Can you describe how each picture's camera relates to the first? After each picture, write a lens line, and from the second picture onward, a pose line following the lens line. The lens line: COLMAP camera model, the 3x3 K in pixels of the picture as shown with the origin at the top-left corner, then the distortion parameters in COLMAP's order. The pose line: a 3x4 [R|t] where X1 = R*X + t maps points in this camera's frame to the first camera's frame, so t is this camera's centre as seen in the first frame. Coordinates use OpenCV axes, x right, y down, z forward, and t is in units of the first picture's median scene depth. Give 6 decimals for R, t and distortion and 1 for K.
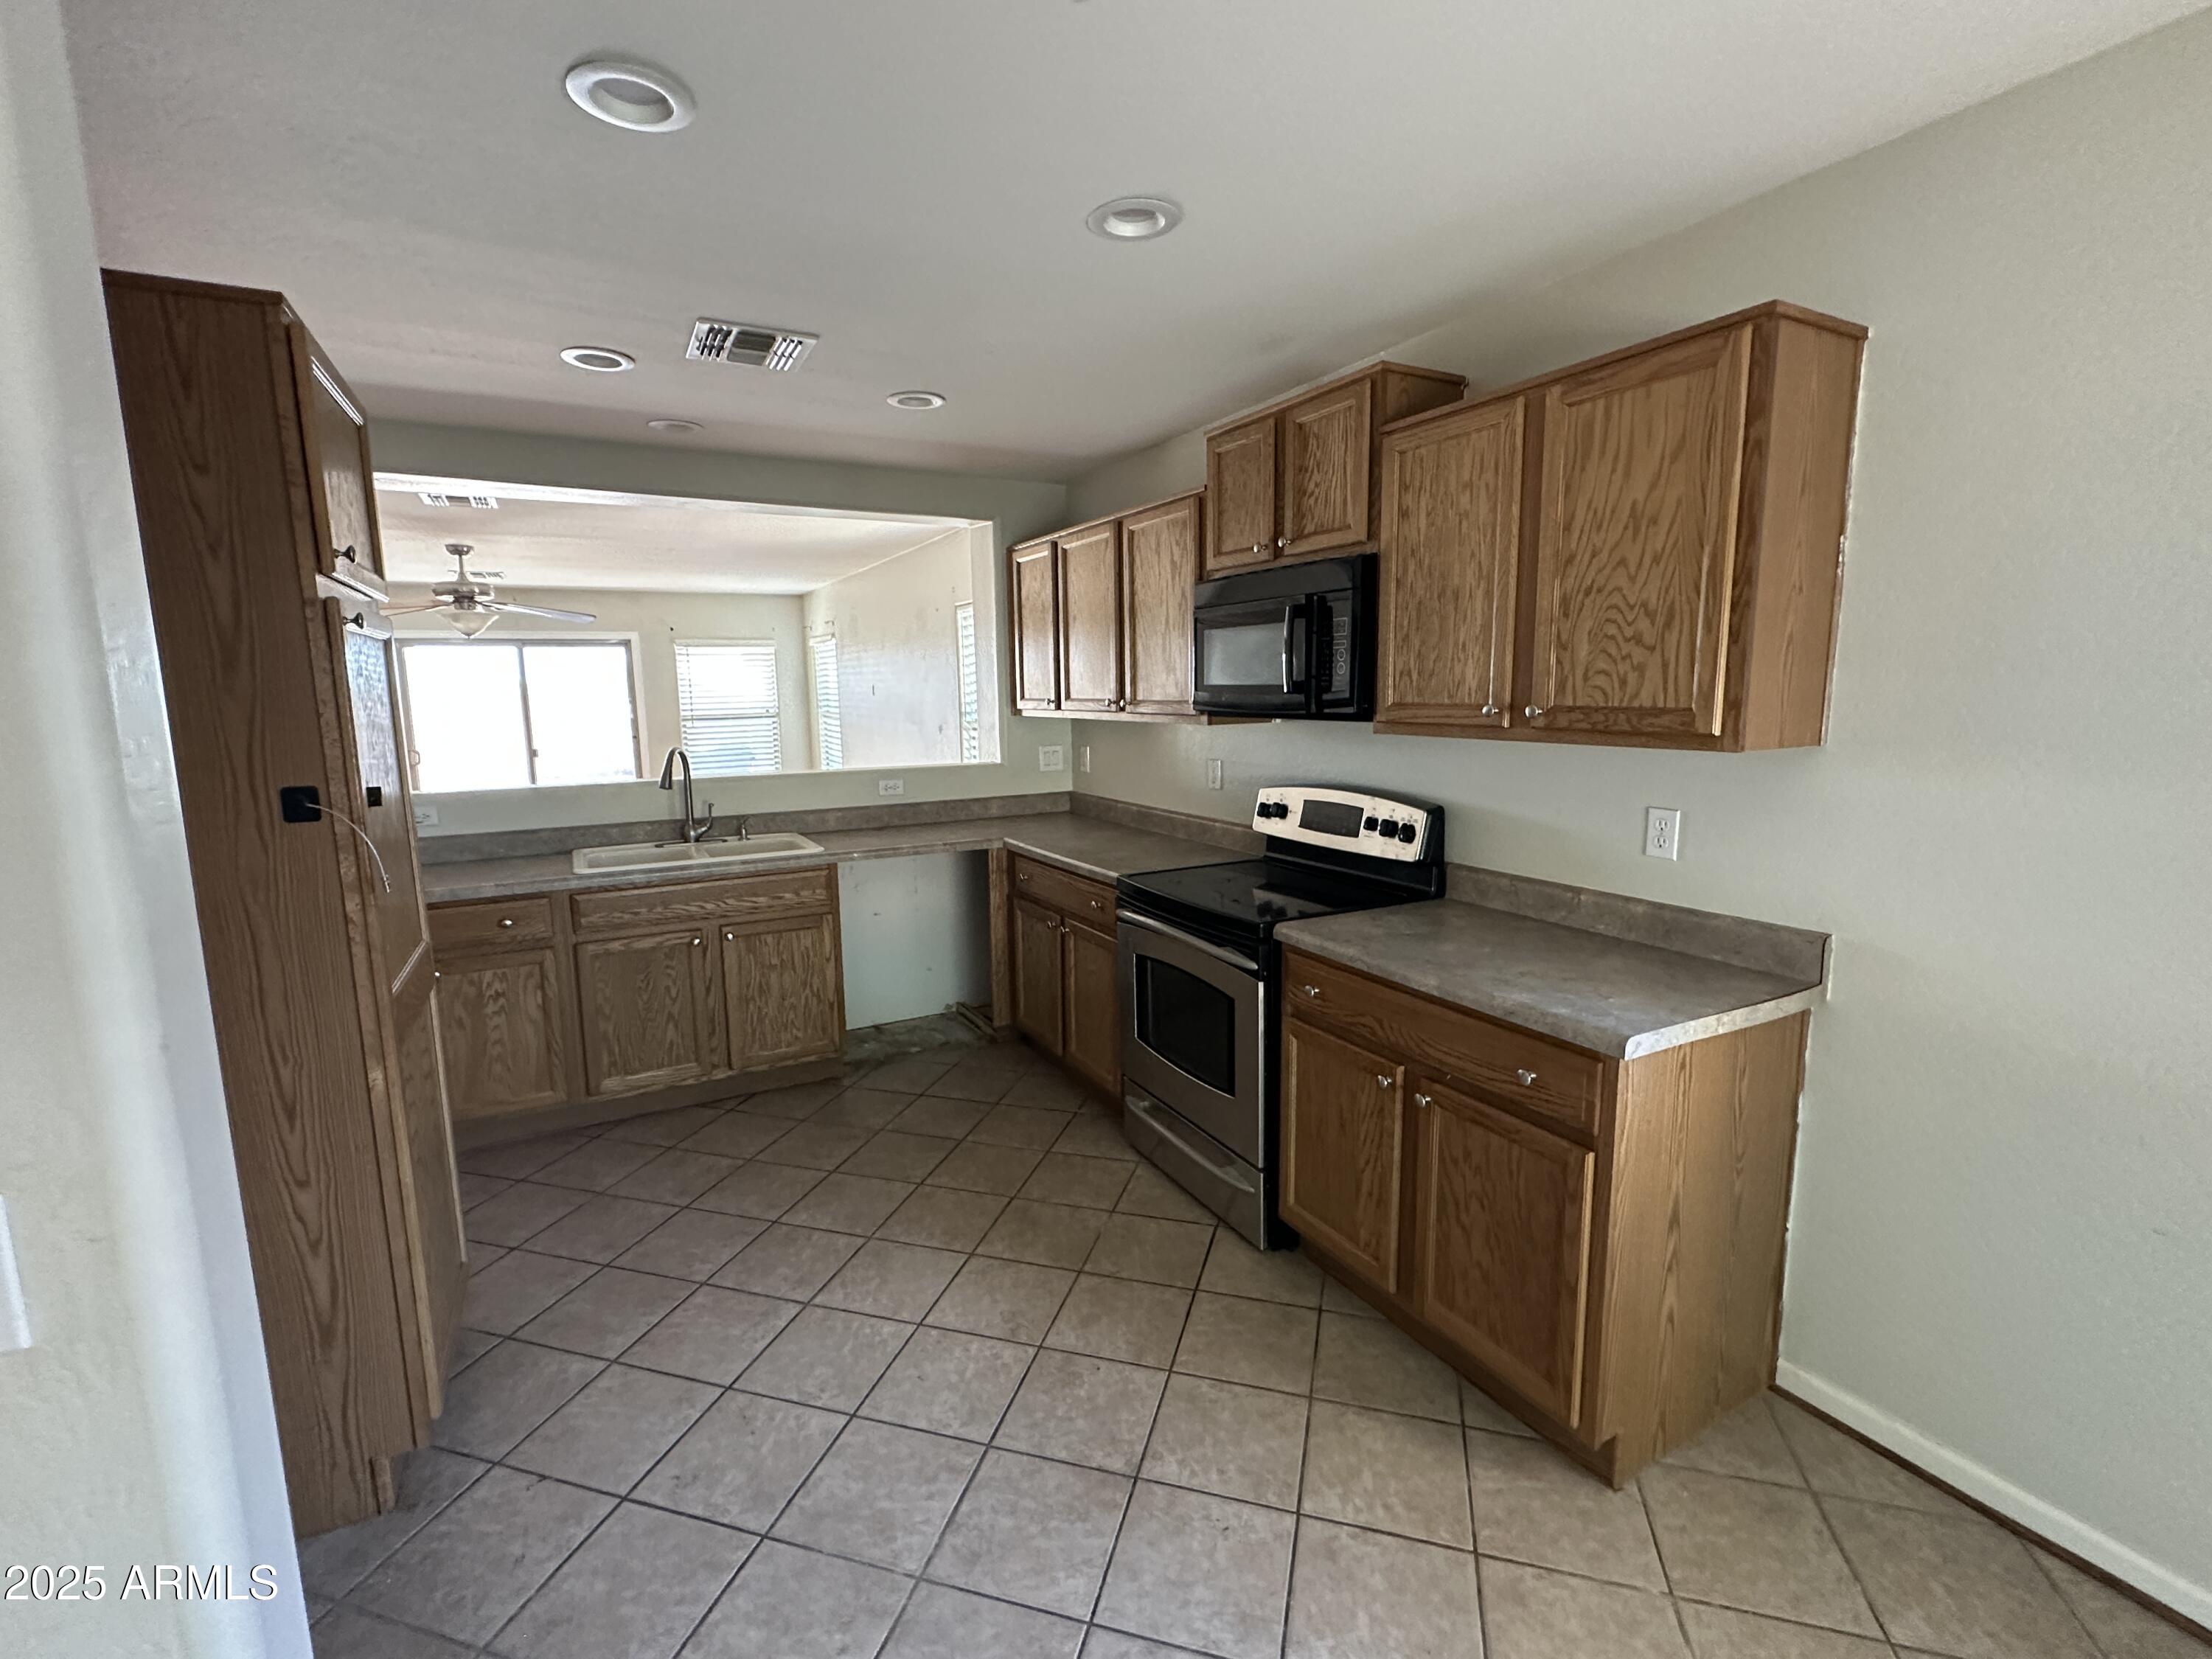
lens RADIAL K [[976.4, 0, 1107.4], [0, 976.4, 824.5], [0, 0, 1]] dist [-0.001087, 0.000720]
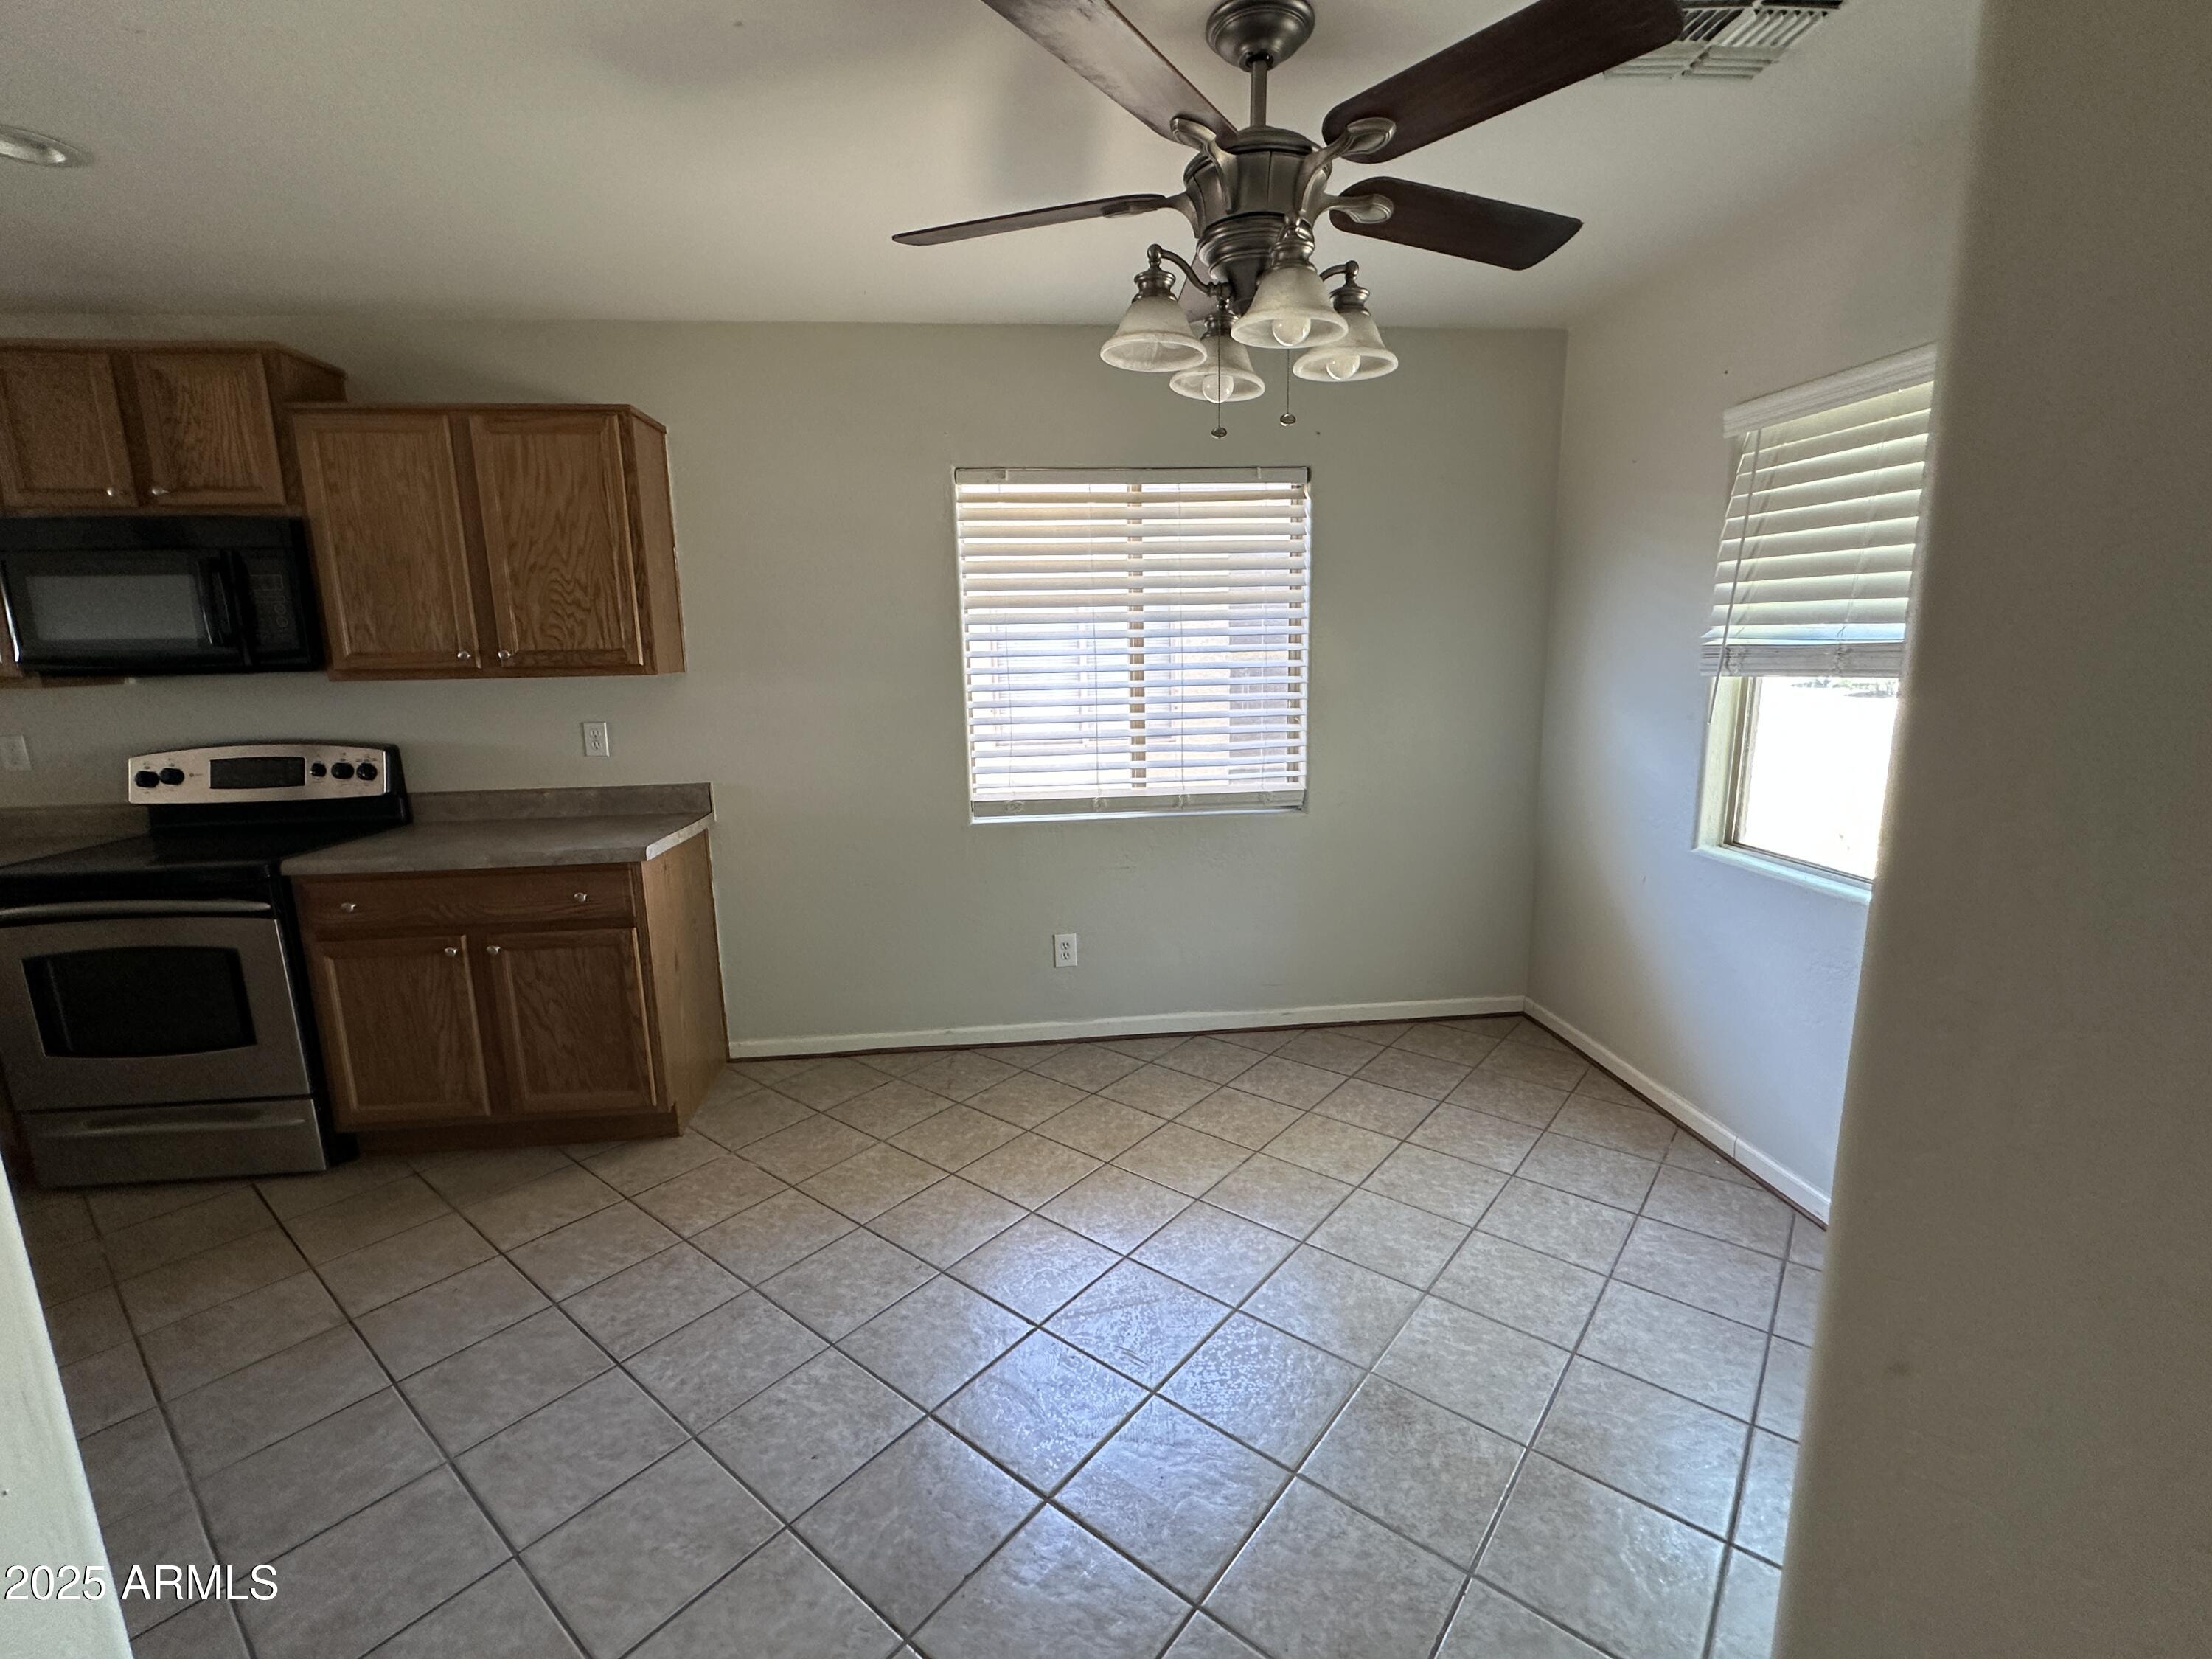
lens RADIAL K [[976.4, 0, 1108.2], [0, 976.4, 827.1], [0, 0, 1]] dist [-0.001087, 0.000720]
pose [[0.384496, -0.165529, 0.908165, -0.407969], [0.145292, 0.982382, 0.117543, 0.065197], [-0.911621, 0.086755, 0.401772, -0.233093]]
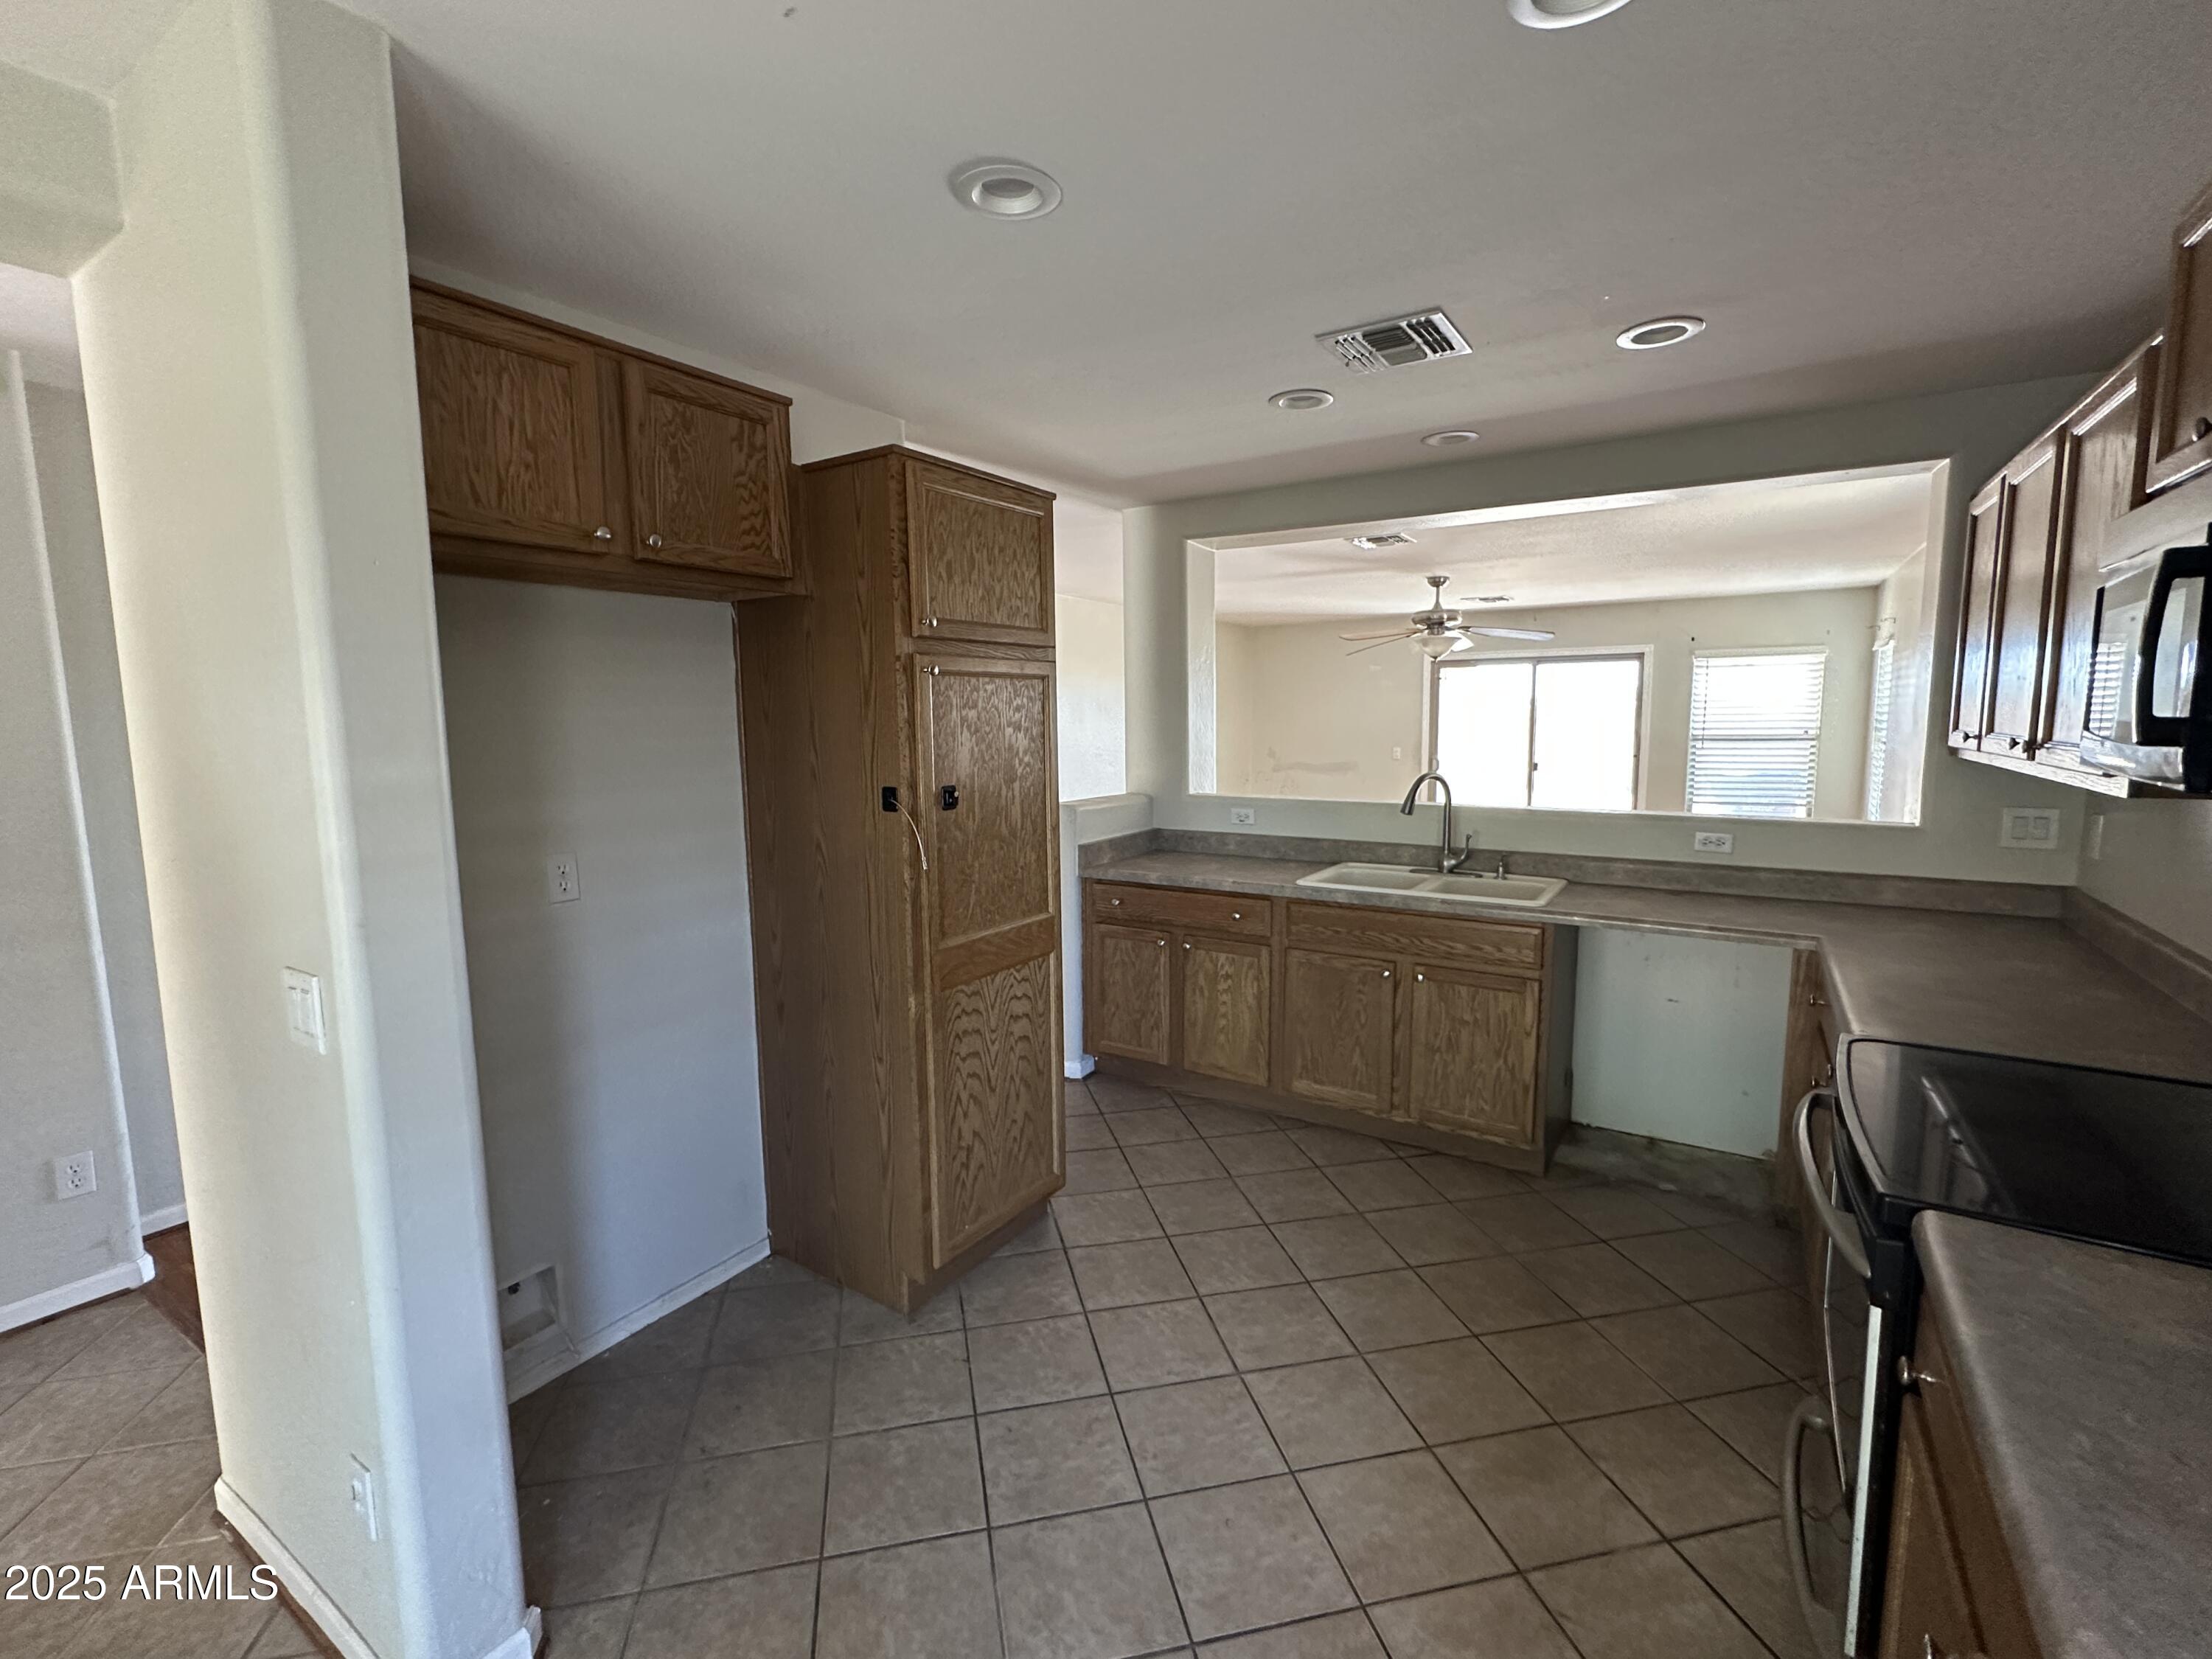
lens RADIAL K [[976.4, 0, 1100.0], [0, 976.4, 827.6], [0, 0, 1]] dist [-0.001087, 0.000720]
pose [[0.477864, 0.113481, -0.871073, 0.367743], [-0.120712, 0.990696, 0.062844, -0.068151], [0.870100, 0.075118, 0.487117, 0.367476]]
